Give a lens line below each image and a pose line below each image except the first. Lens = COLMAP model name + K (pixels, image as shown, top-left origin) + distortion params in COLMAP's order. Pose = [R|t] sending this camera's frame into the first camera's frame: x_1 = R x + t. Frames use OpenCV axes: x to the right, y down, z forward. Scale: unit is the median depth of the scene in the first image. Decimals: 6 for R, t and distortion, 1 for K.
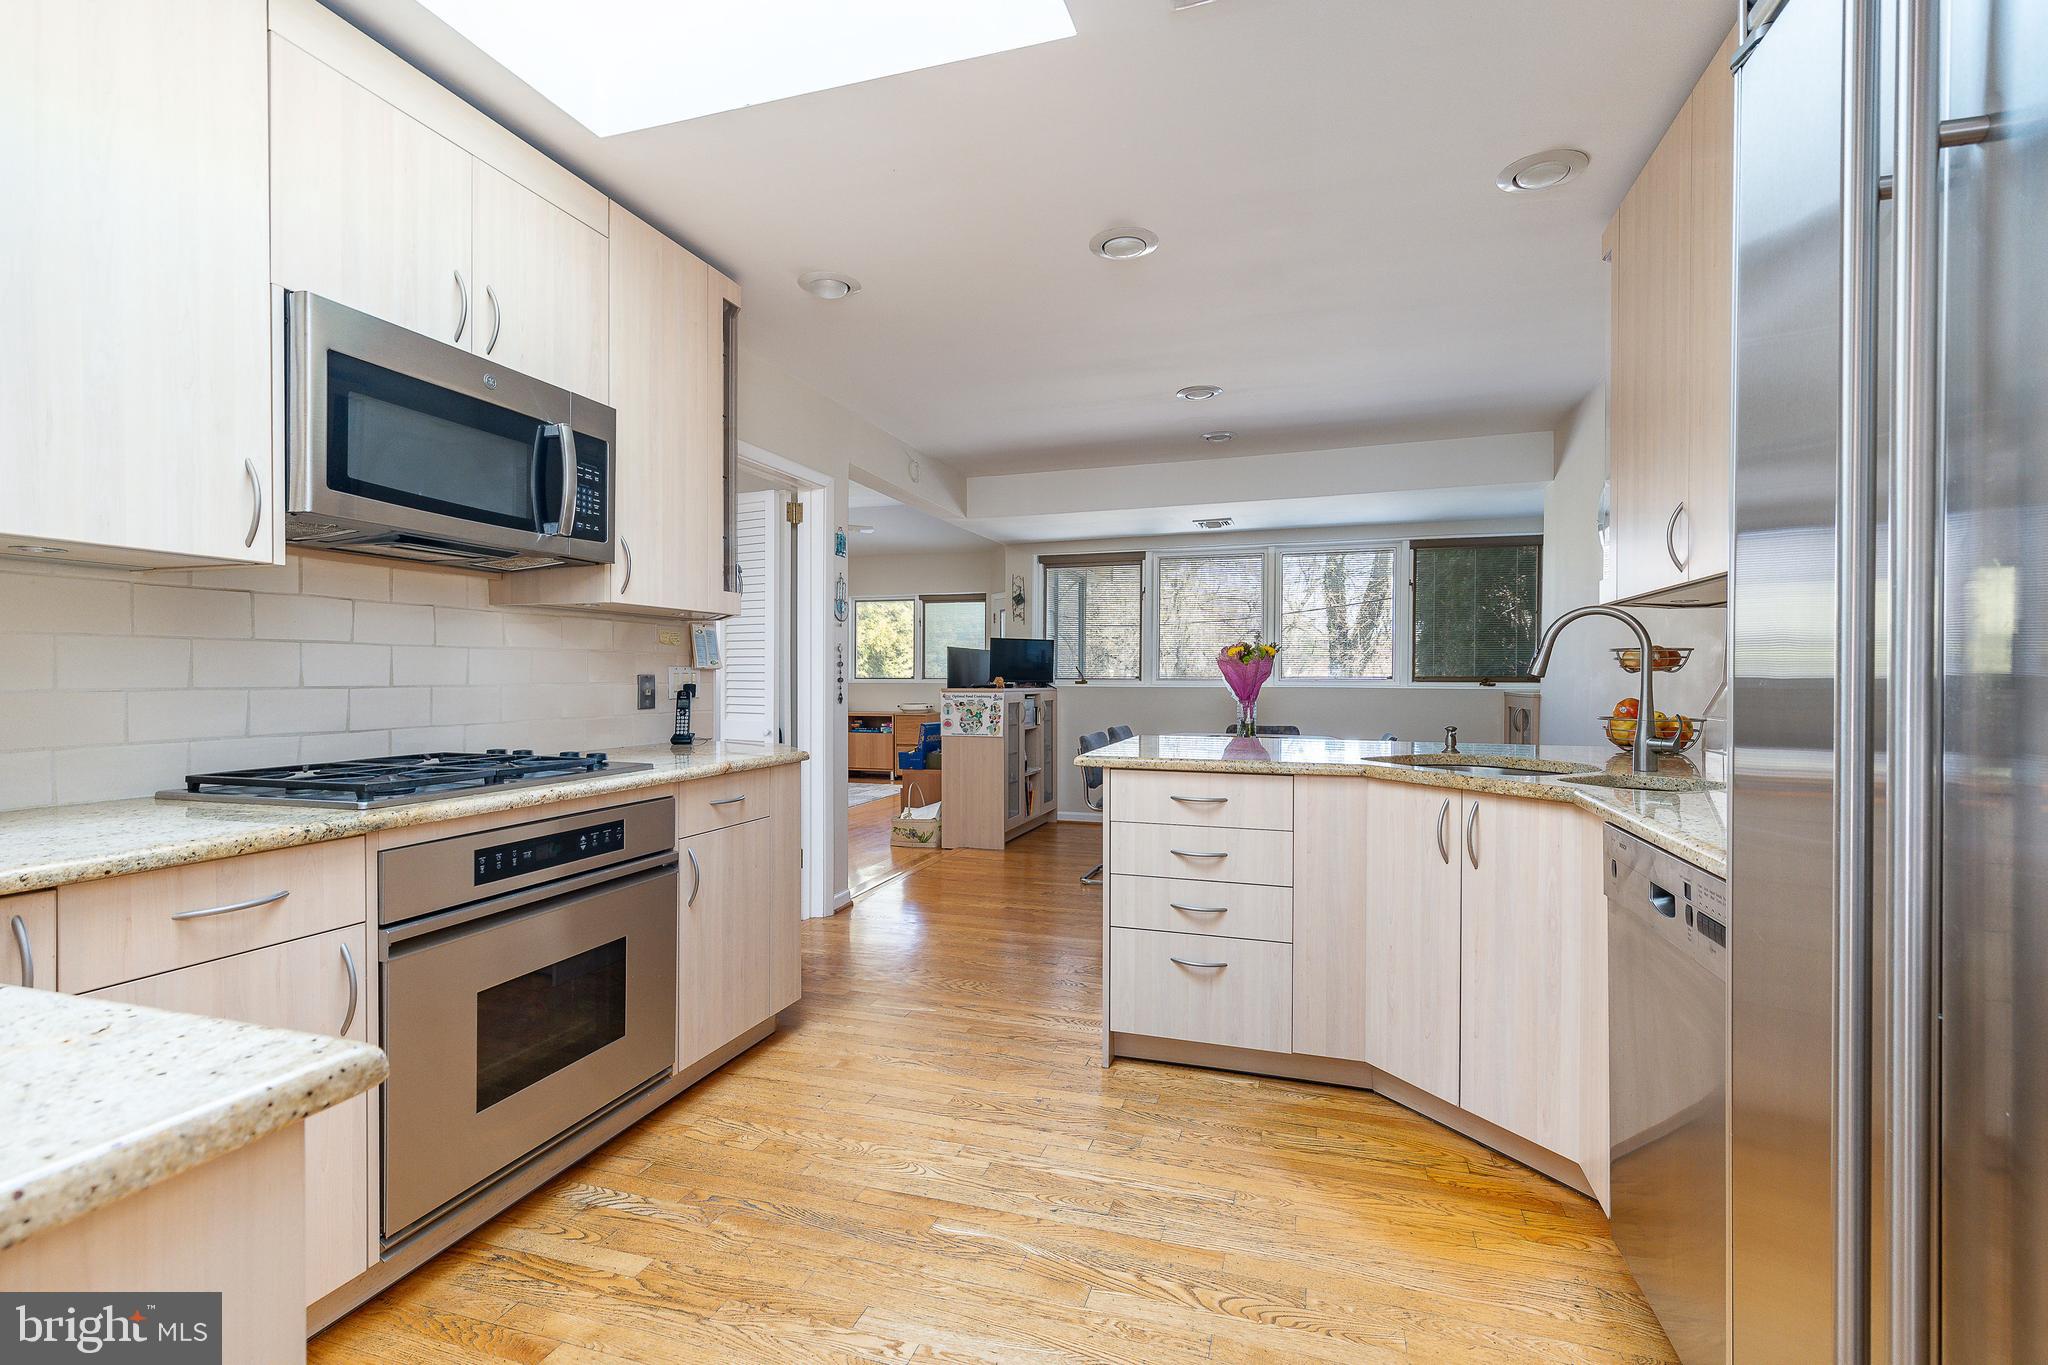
lens RADIAL K [[931.5, 0, 1024.0], [0, 931.5, 682.5], [0, 0, 1]] dist [0.002804, -0.000407]
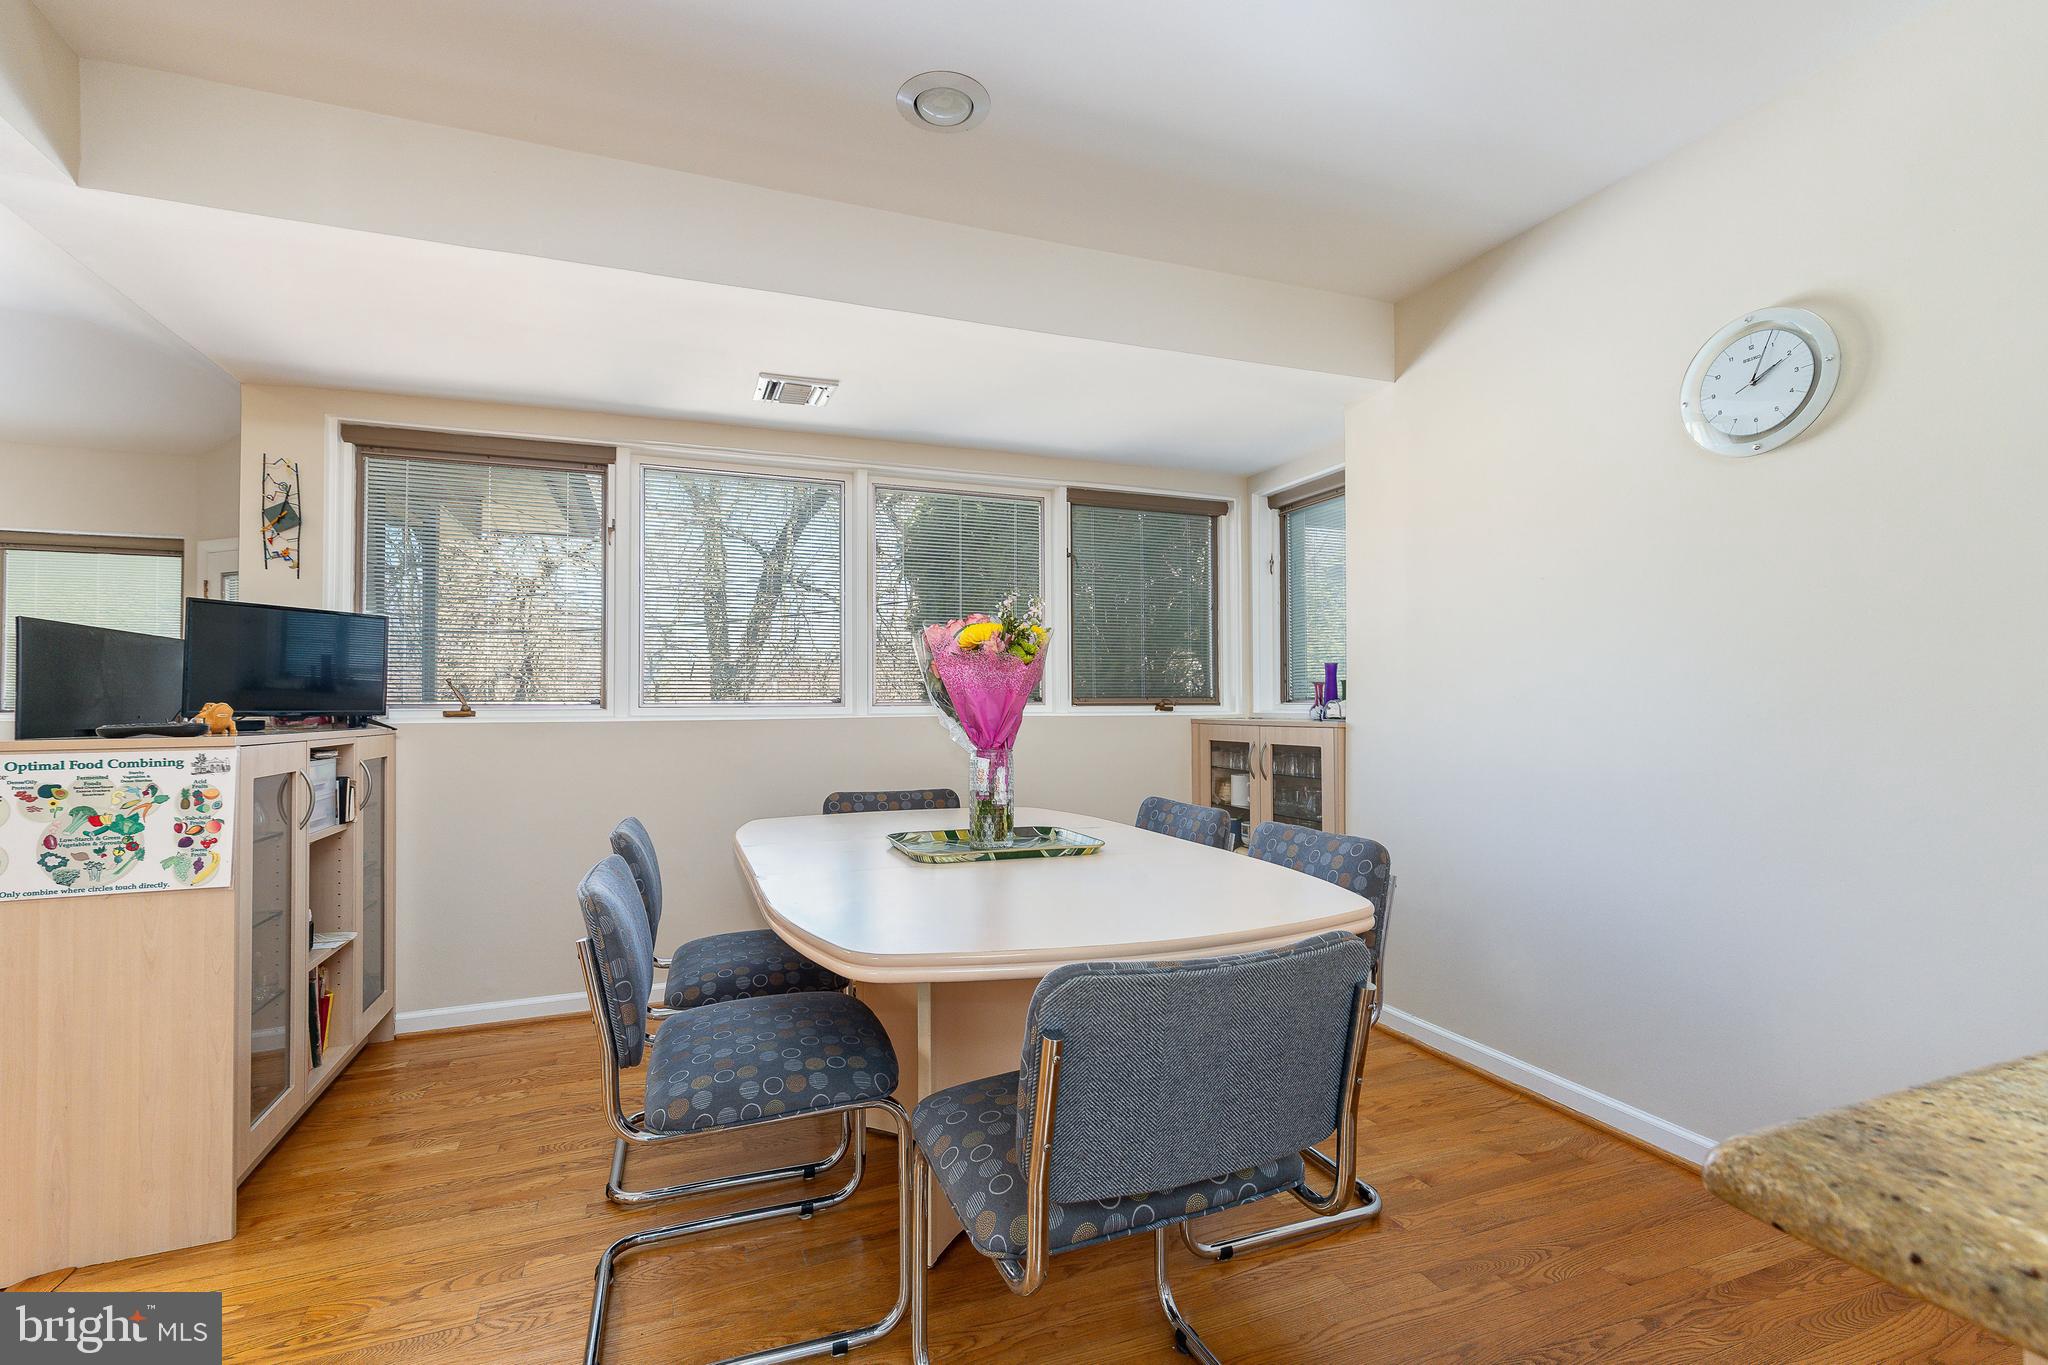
lens RADIAL K [[892.8, 0, 1019.6], [0, 892.8, 688.6], [0, 0, 1]] dist [0.000029, 0.000275]
pose [[0.762554, 0.003759, 0.646914, -0.013417], [0.010200, 0.999789, -0.017832, -0.002064], [-0.646844, 0.020197, 0.762355, 0.534502]]
